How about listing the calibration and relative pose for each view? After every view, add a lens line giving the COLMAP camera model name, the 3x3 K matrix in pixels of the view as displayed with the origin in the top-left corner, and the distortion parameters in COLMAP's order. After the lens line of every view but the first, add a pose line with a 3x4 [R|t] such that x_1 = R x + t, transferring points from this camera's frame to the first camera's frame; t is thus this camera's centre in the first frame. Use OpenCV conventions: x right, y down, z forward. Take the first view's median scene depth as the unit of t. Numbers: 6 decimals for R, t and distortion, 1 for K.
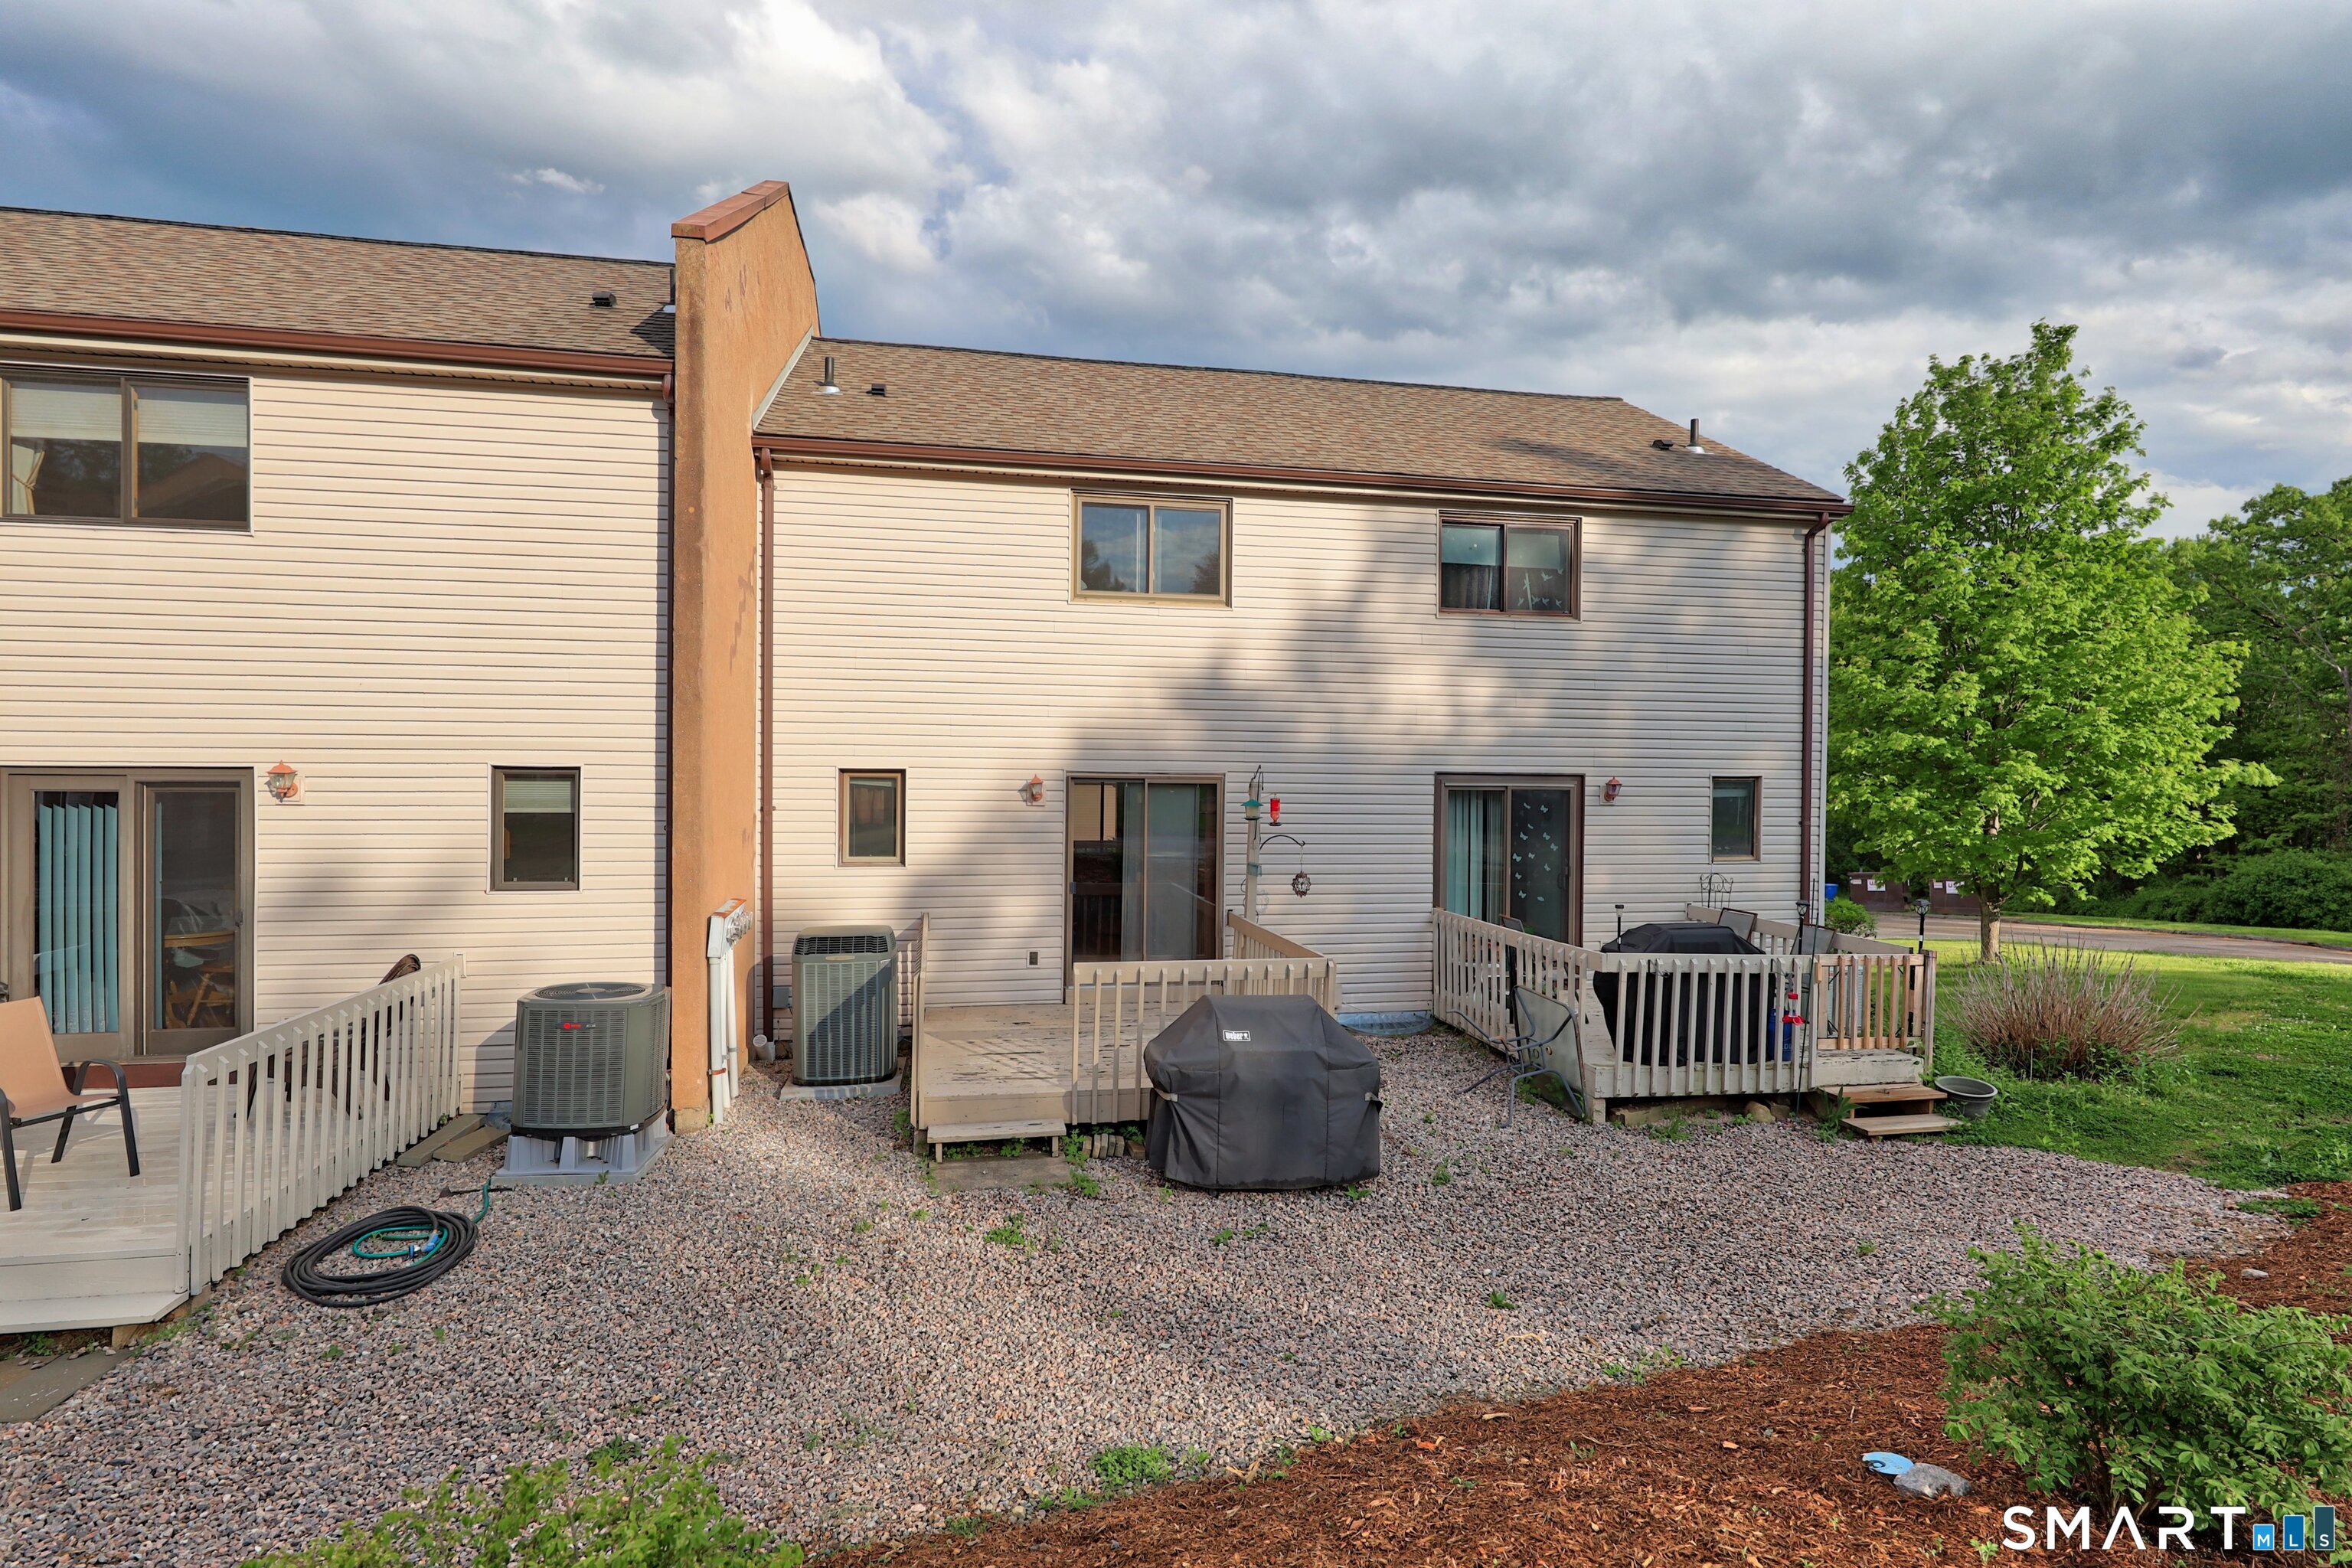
lens RADIAL K [[1134.1, 0, 1178.0], [0, 1134.1, 773.2], [0, 0, 1]] dist [0.006007, 0.000158]
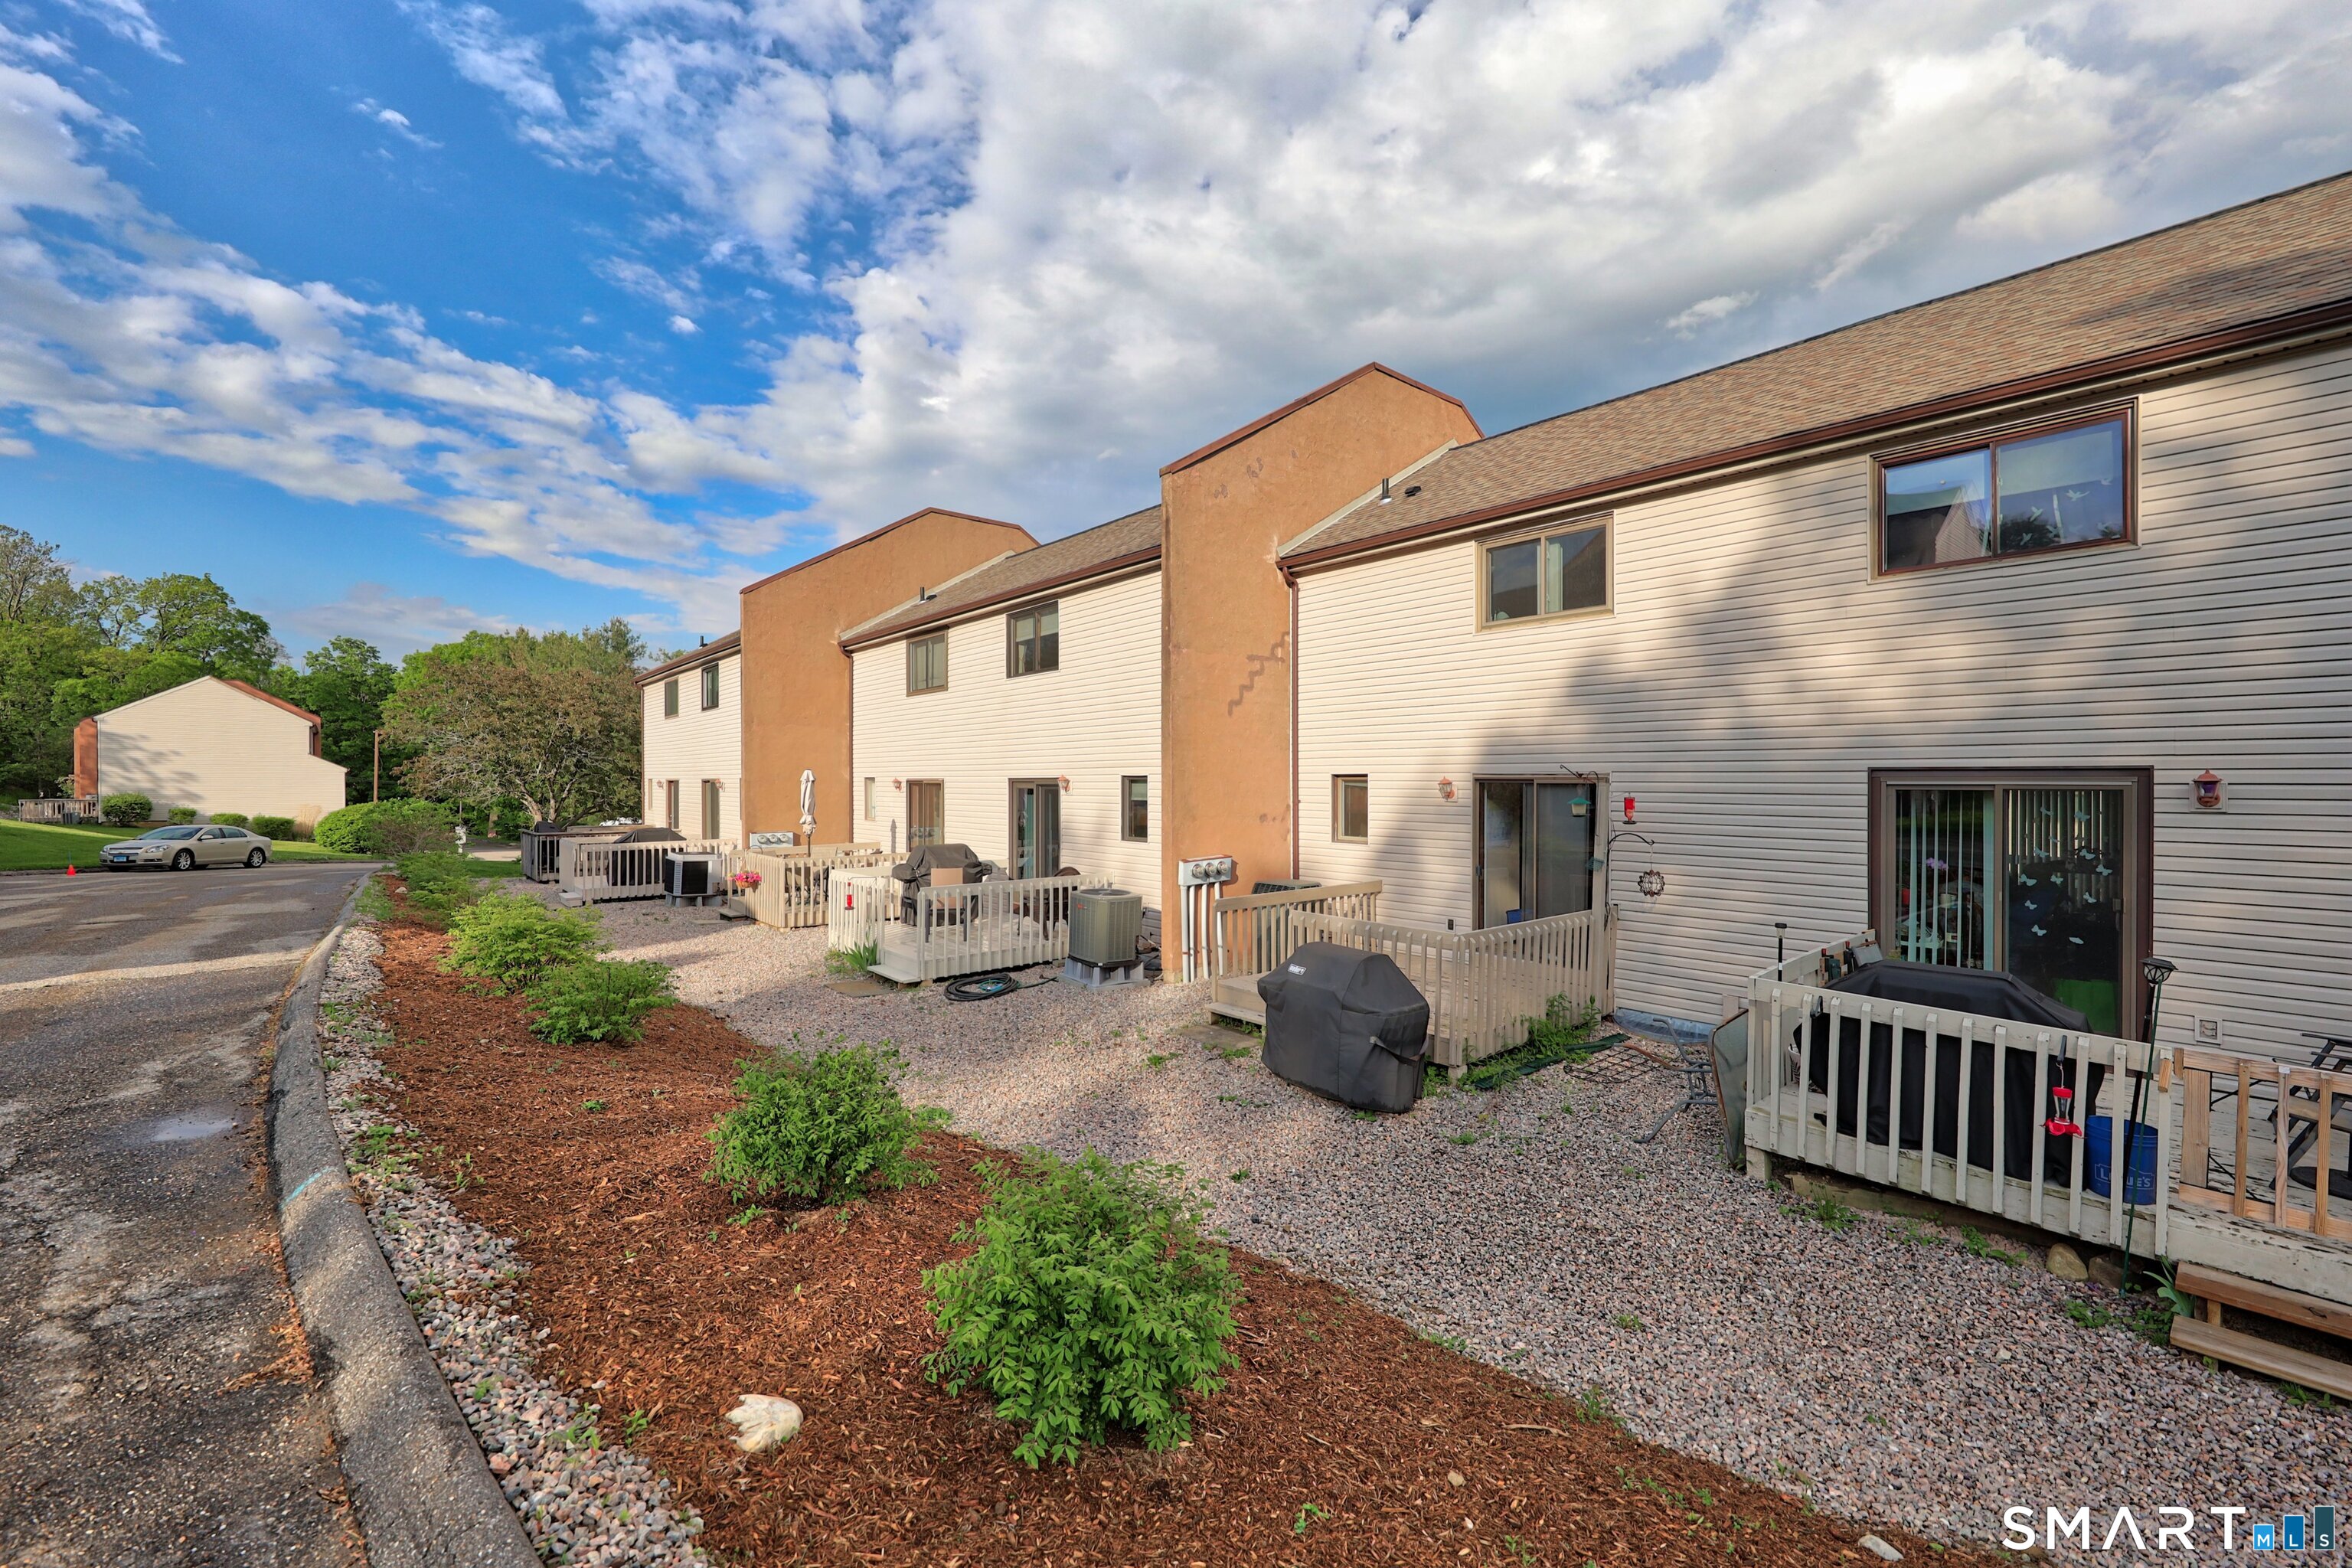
lens RADIAL K [[918.2, 0, 1168.6], [0, 918.2, 798.4], [0, 0, 1]] dist [-0.023839, 0.000162]
pose [[0.480438, 0.003971, -0.877020, 0.640085], [-0.001343, 0.999992, 0.003792, 0.022484], [0.877028, -0.000644, 0.480439, 0.256626]]
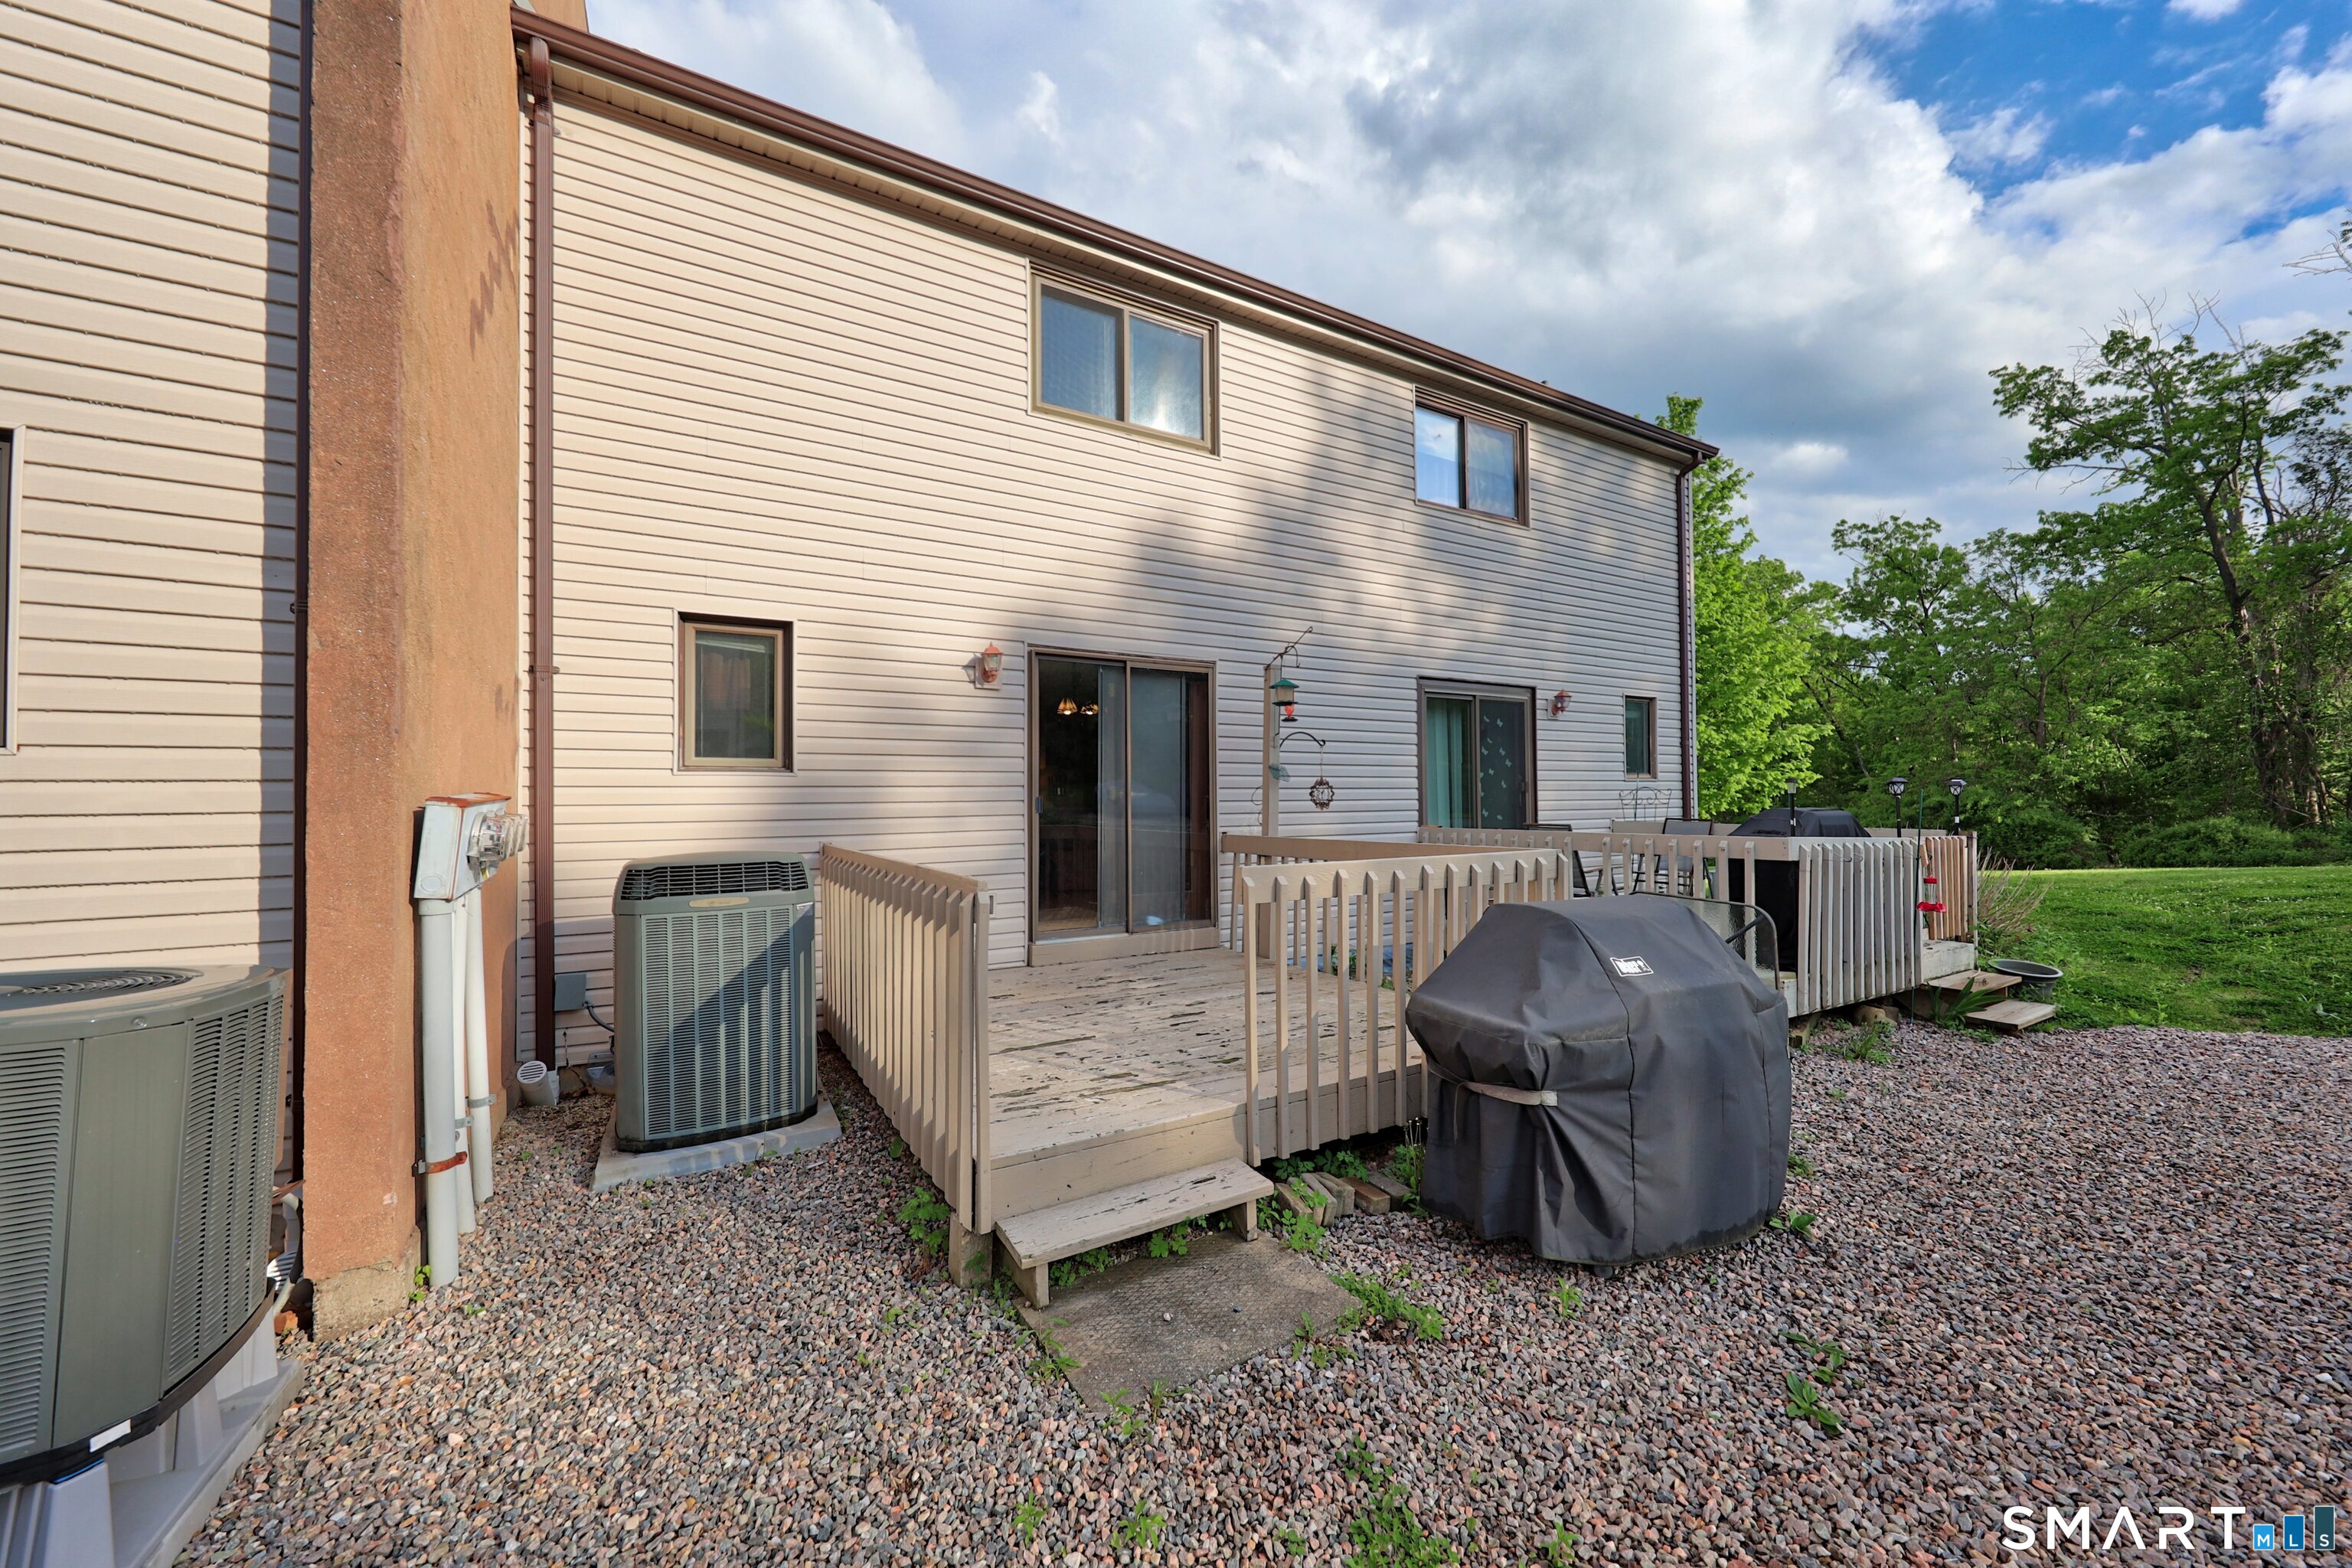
lens RADIAL K [[862.3, 0, 1180.6], [0, 862.3, 772.2], [0, 0, 1]] dist [0.005151, -0.000276]
pose [[0.946221, -0.009891, 0.323369, -0.195560], [0.018981, 0.999508, -0.024968, 0.101626], [-0.322962, 0.029764, 0.945944, 0.473822]]
